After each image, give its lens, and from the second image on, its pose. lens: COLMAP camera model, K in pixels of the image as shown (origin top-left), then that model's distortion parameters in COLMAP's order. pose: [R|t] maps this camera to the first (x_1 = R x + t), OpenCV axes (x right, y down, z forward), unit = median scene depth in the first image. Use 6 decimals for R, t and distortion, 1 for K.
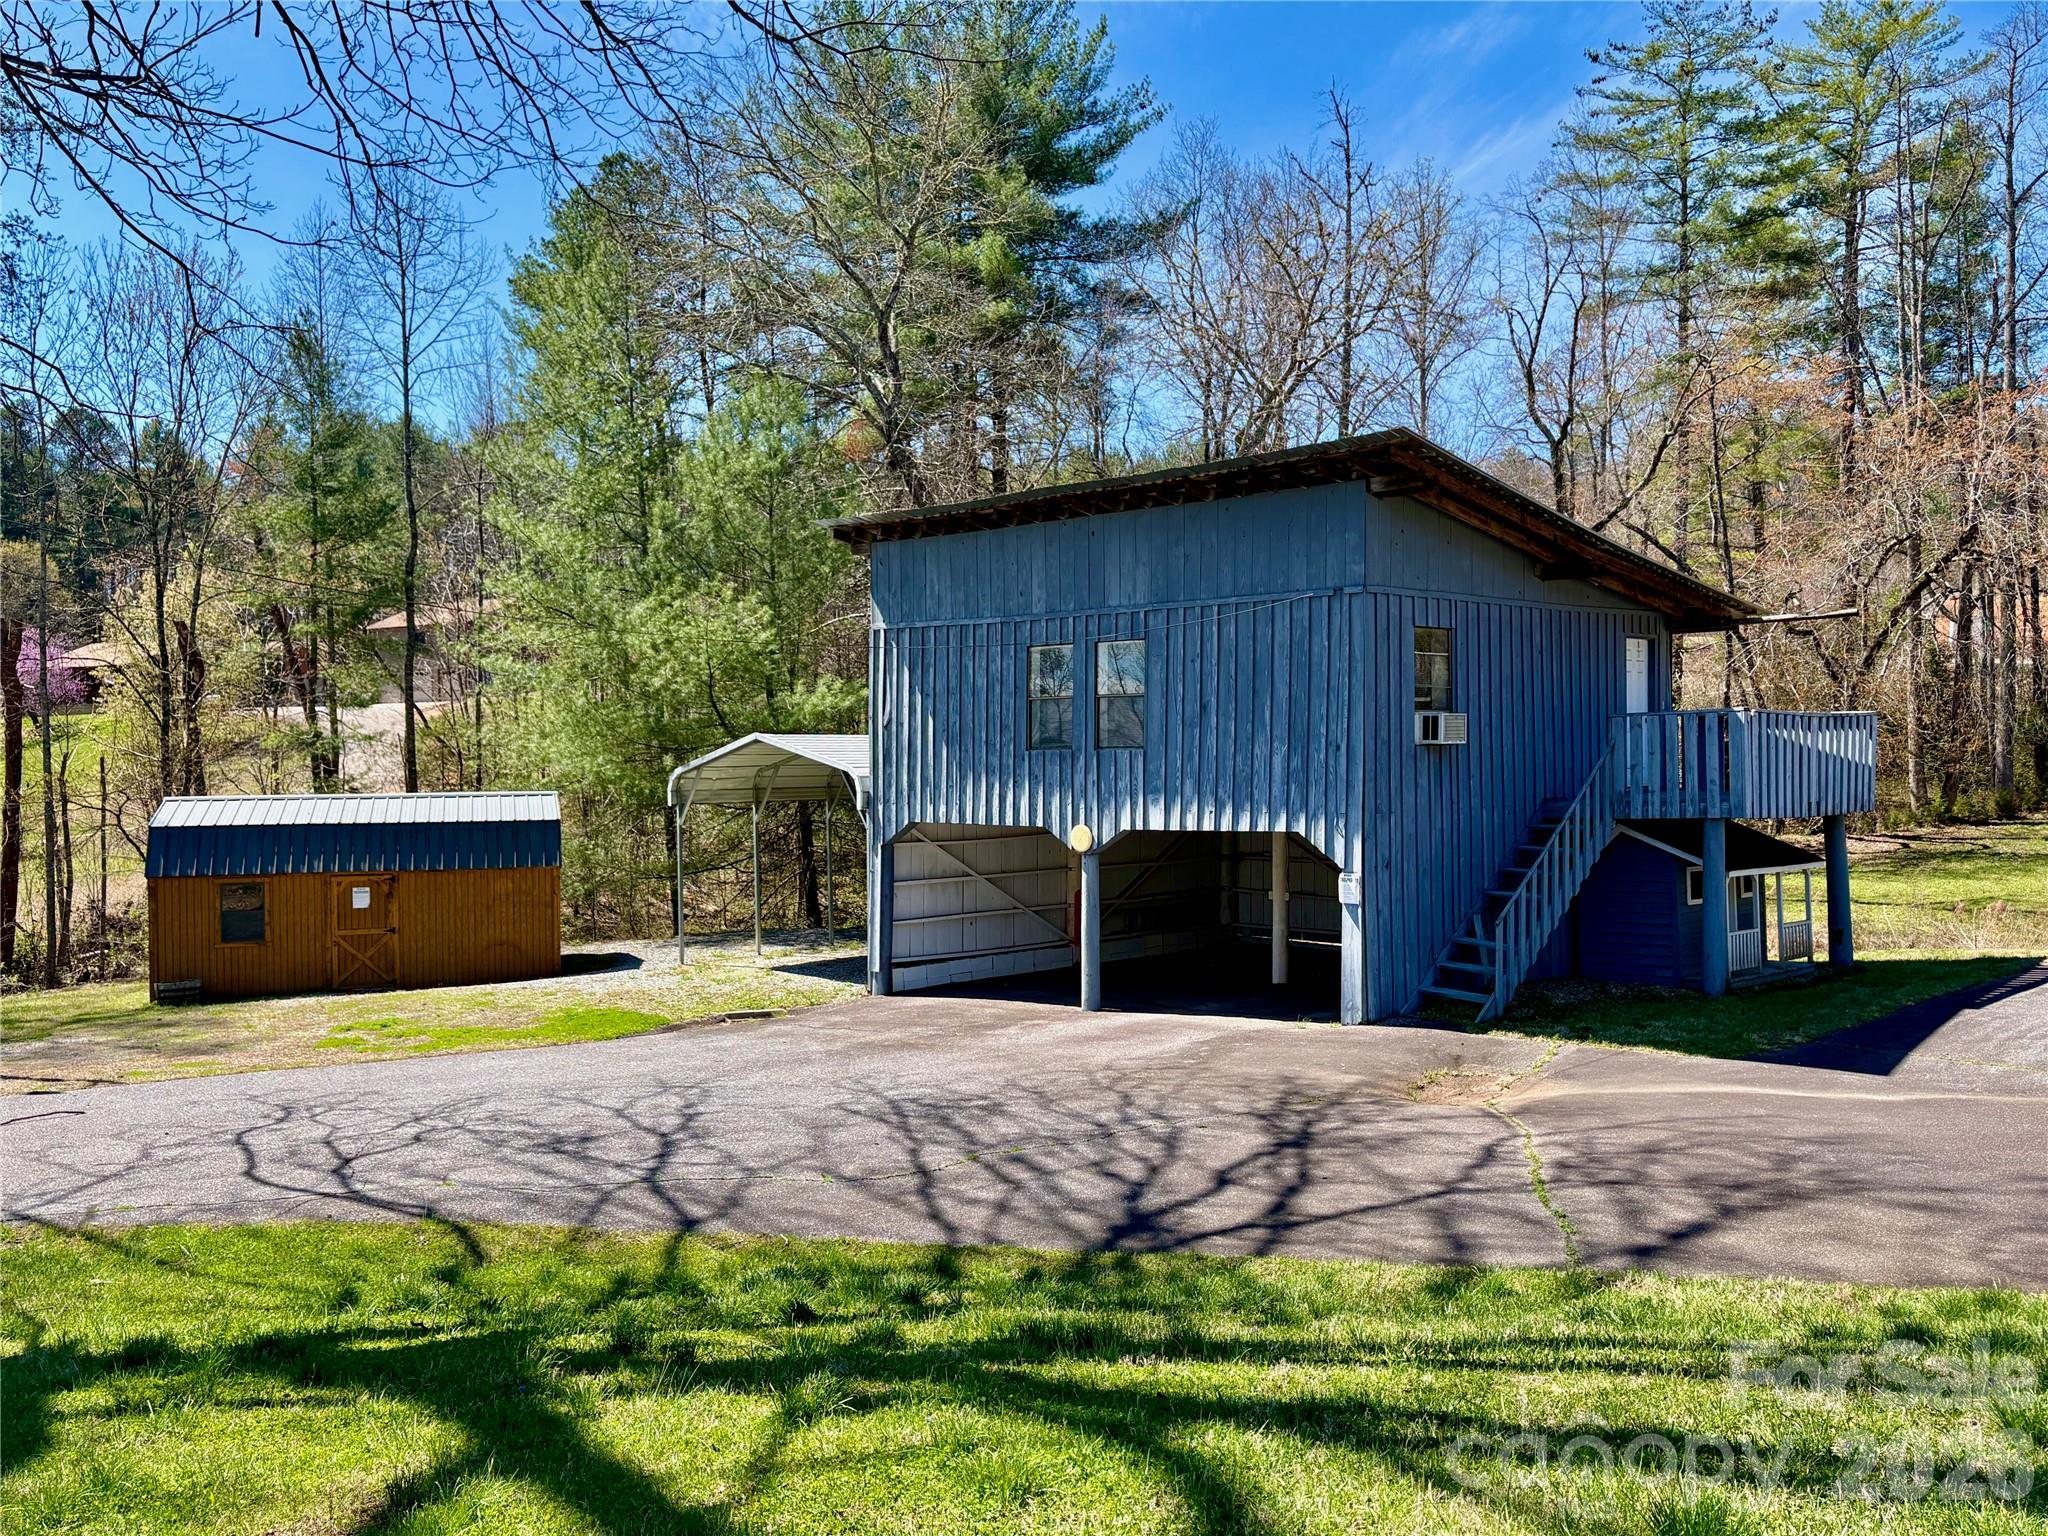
lens RADIAL K [[1604.1, 0, 1015.4], [0, 1604.1, 771.2], [0, 0, 1]] dist [0.105288, -0.119482]
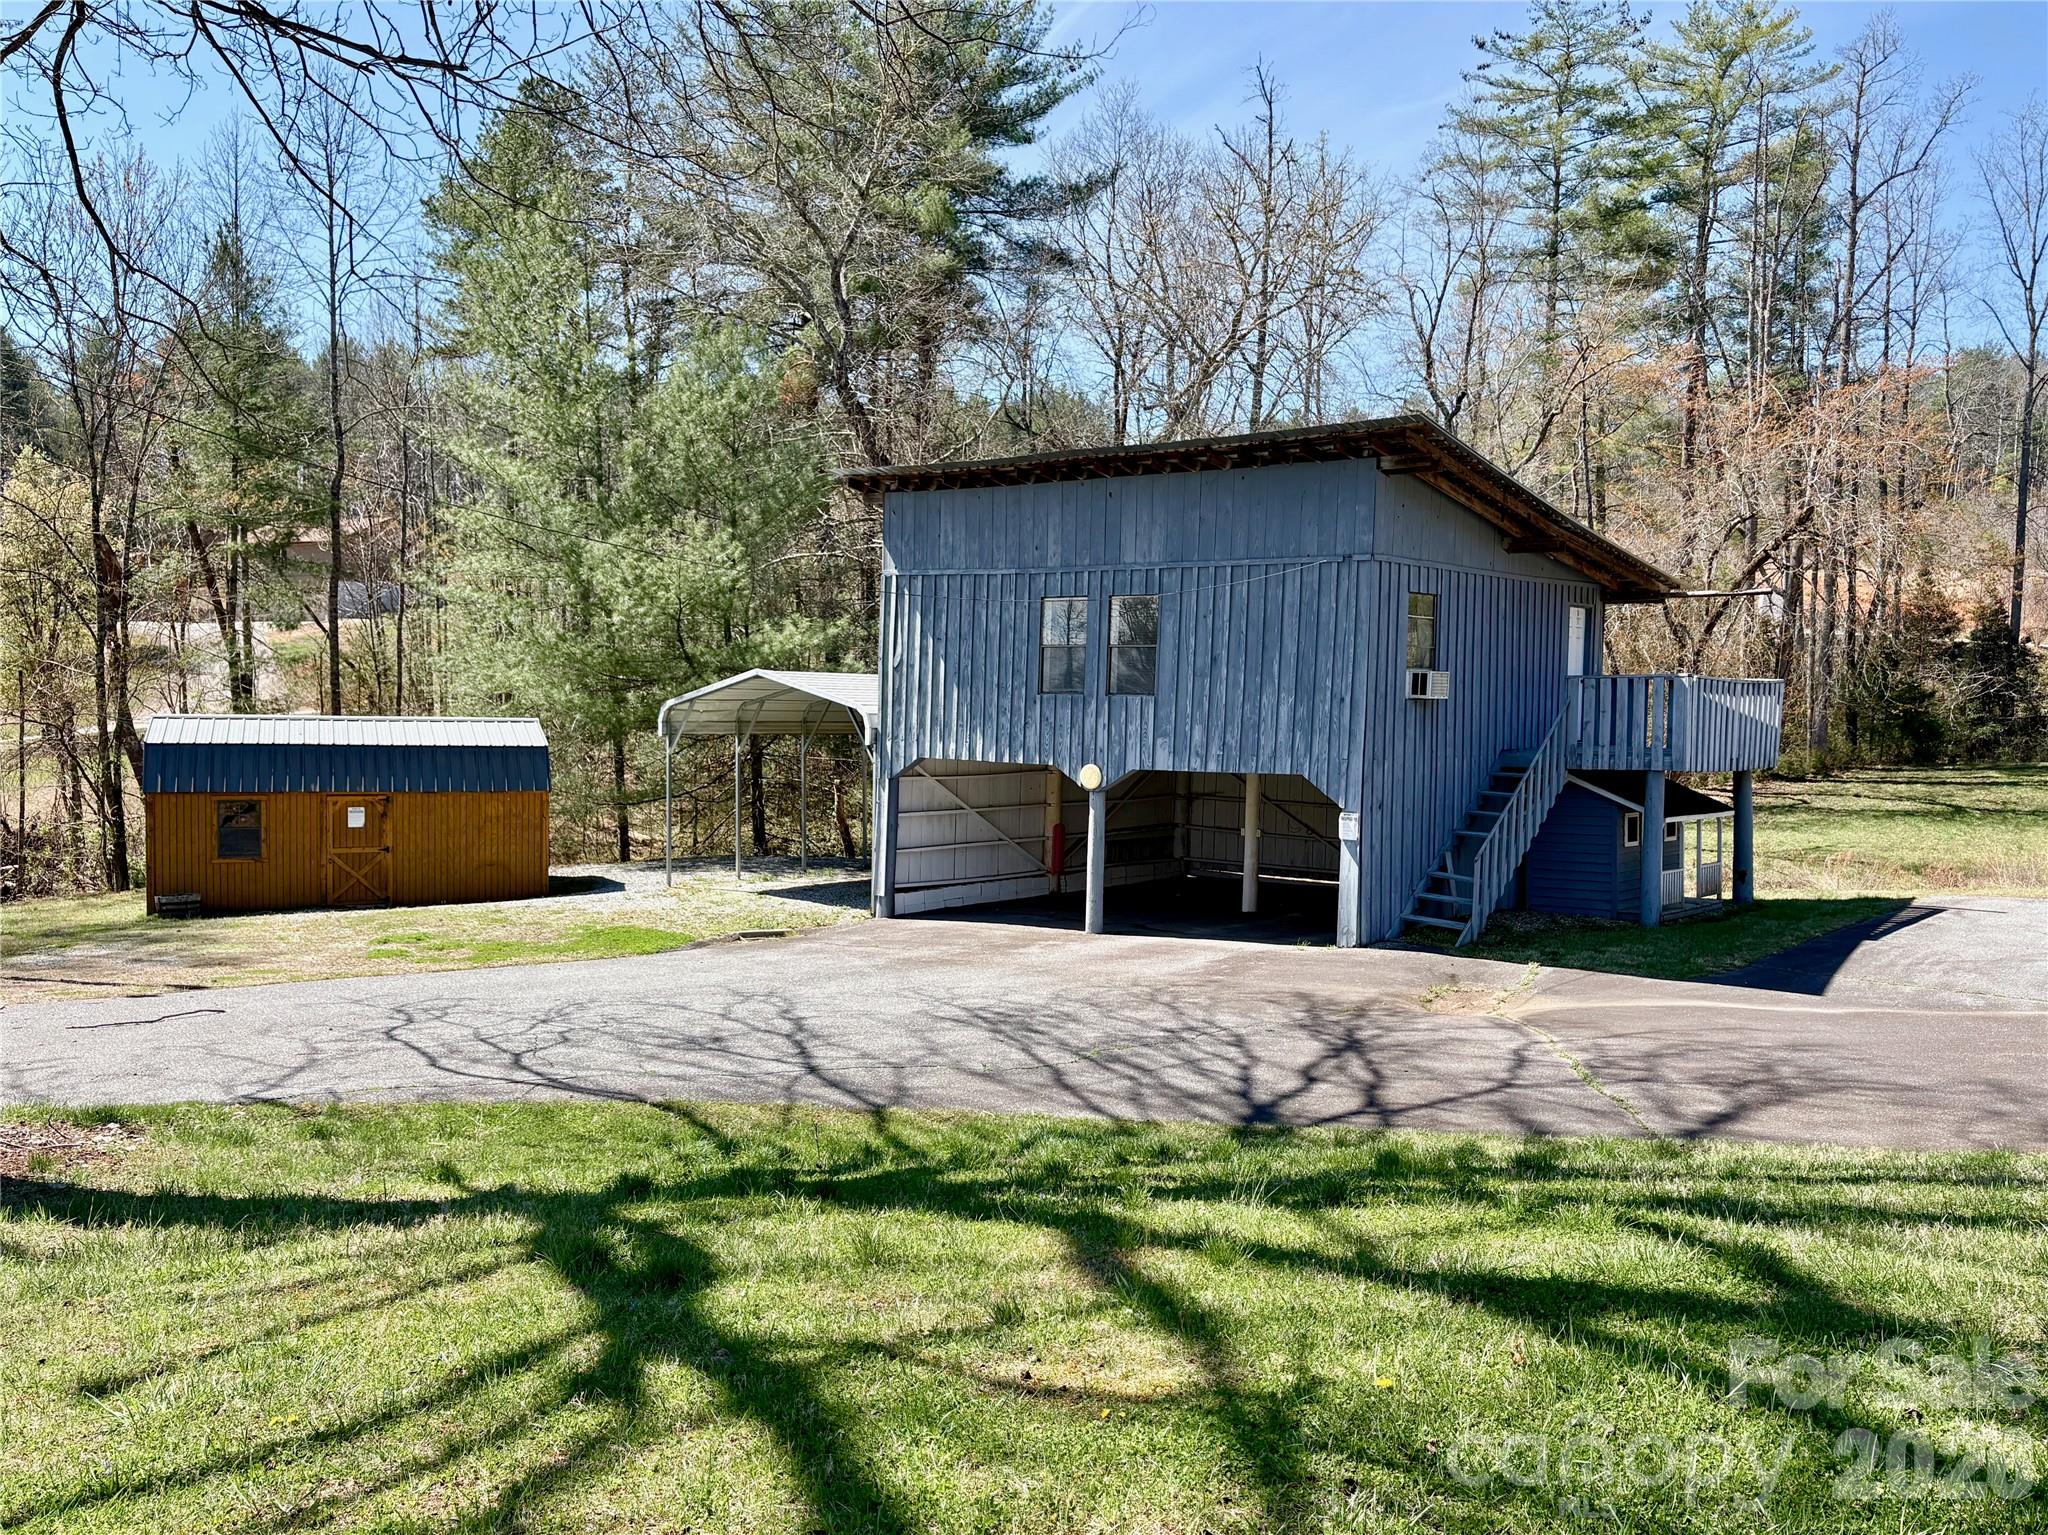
lens RADIAL K [[1580.5, 0, 1012.6], [0, 1580.5, 772.1], [0, 0, 1]] dist [0.105583, -0.120768]
pose [[0.994917, 0.023270, 0.097969, -0.088918], [-0.027046, 0.998935, 0.037387, 0.000204], [-0.096995, -0.039846, 0.994487, -0.045875]]
